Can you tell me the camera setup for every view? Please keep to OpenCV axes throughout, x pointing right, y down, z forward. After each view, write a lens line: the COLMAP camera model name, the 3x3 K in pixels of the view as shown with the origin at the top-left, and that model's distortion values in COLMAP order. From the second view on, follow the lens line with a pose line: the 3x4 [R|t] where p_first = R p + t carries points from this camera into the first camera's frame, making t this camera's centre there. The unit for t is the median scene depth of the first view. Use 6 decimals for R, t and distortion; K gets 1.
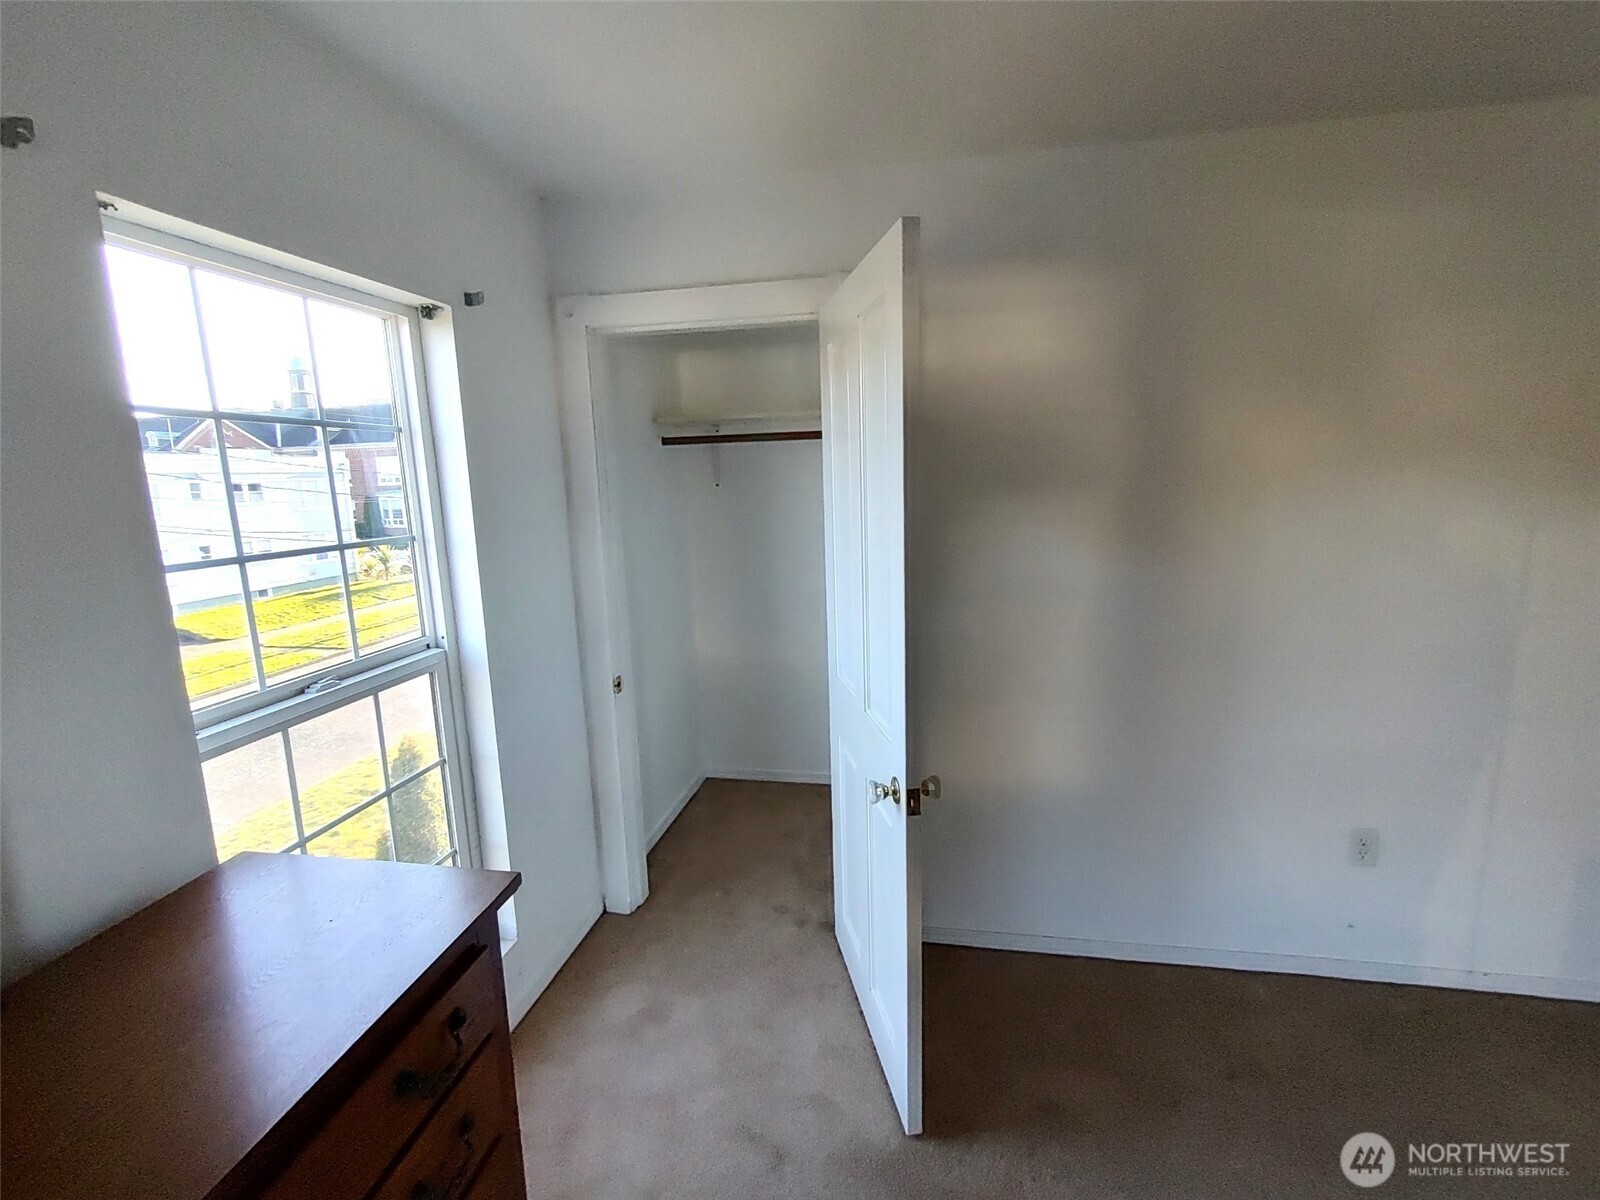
lens RADIAL K [[720.0, 0, 799.1], [0, 720.0, 604.9], [0, 0, 1]] dist [0.000305, 0.000295]
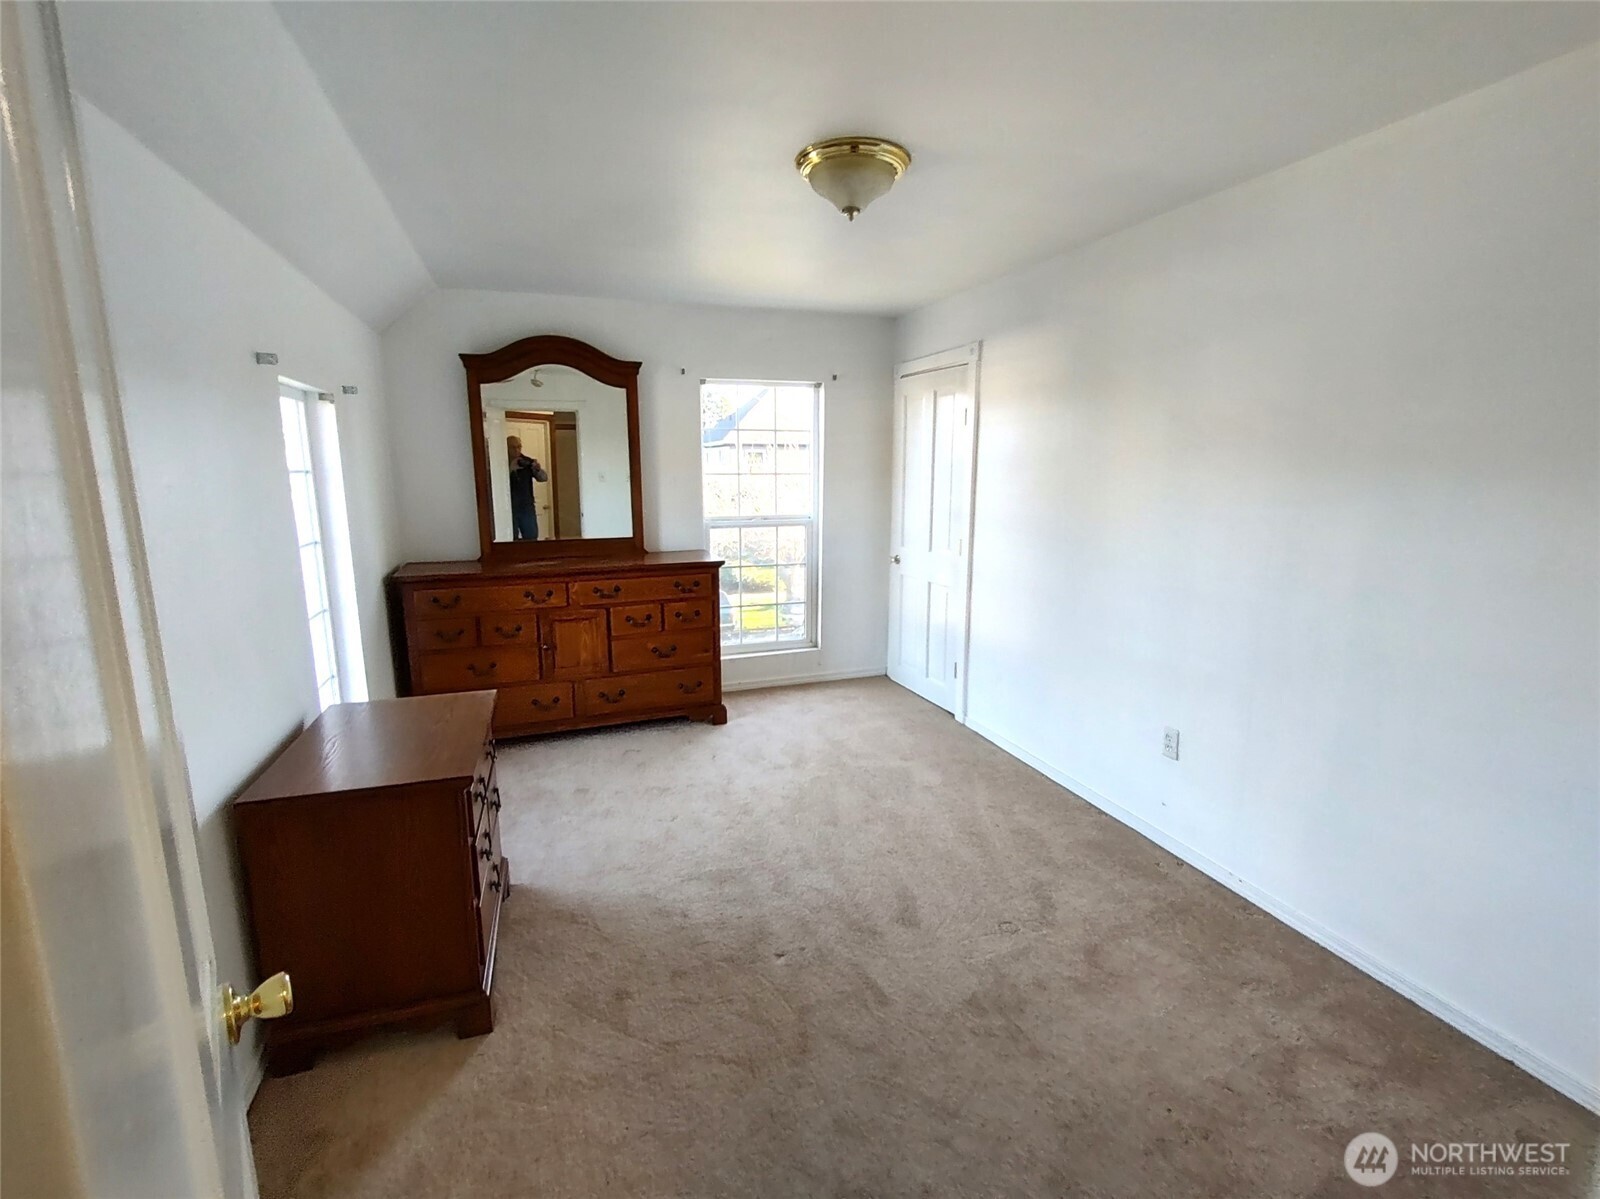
lens RADIAL K [[720.0, 0, 799.2], [0, 720.0, 595.5], [0, 0, 1]] dist [0.000305, 0.000295]
pose [[0.486974, 0.181462, -0.854358, 1.735324], [-0.166571, 0.979521, 0.113103, 0.048583], [0.857386, 0.087233, 0.507227, -0.292099]]
